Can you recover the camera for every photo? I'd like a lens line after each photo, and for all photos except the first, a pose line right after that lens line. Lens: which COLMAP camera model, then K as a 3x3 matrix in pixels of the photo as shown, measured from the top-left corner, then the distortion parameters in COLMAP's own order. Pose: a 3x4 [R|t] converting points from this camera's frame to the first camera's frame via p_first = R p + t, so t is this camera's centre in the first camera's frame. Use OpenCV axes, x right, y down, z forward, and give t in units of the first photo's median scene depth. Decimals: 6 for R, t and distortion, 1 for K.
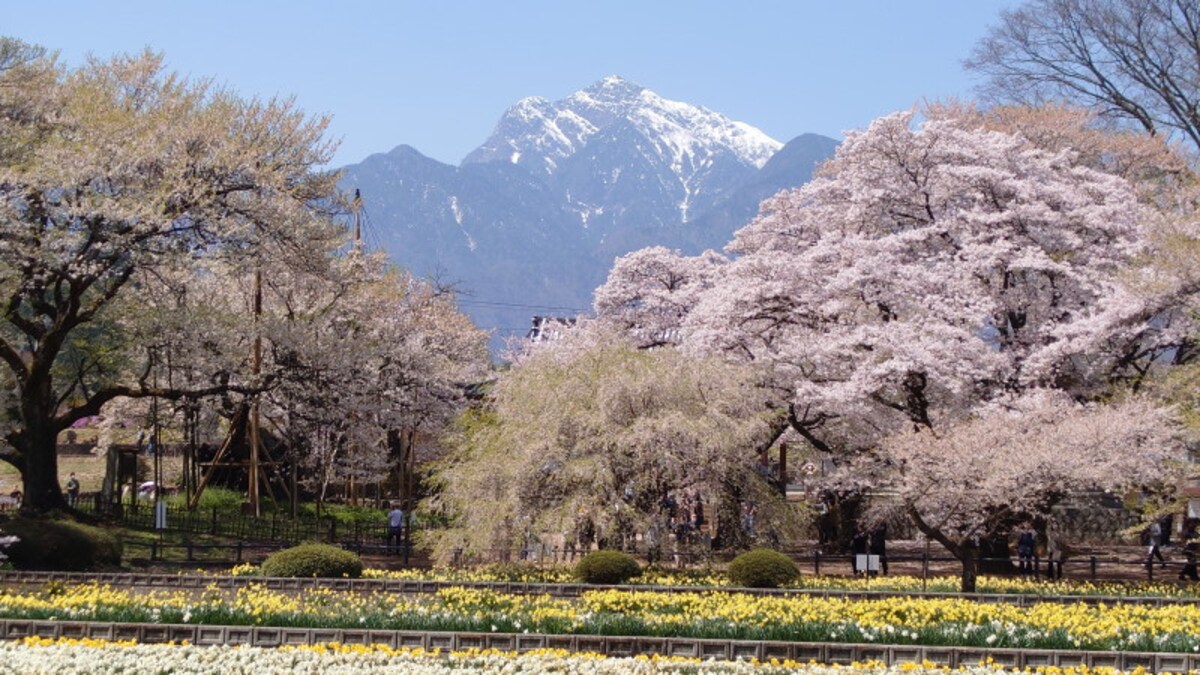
lens RADIAL K [[2419.5, 0, 600.0], [0, 2419.5, 337.5], [0, 0, 1]] dist [0.032774, -0.365891]
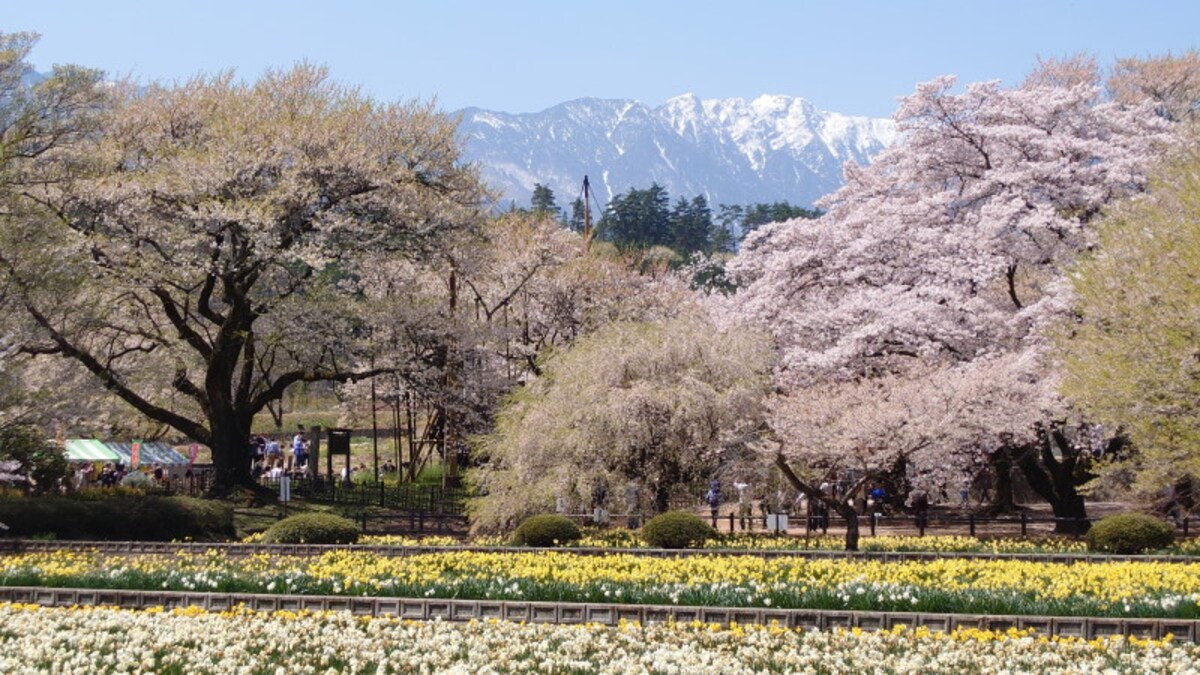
lens RADIAL K [[2419.5, 0, 600.0], [0, 2419.5, 337.5], [0, 0, 1]] dist [0.032774, -0.365891]
pose [[0.958693, -0.035687, -0.282194, 0.329959], [0.038743, 0.999235, 0.005254, 0.005797], [0.281791, -0.015970, 0.959343, -0.008784]]
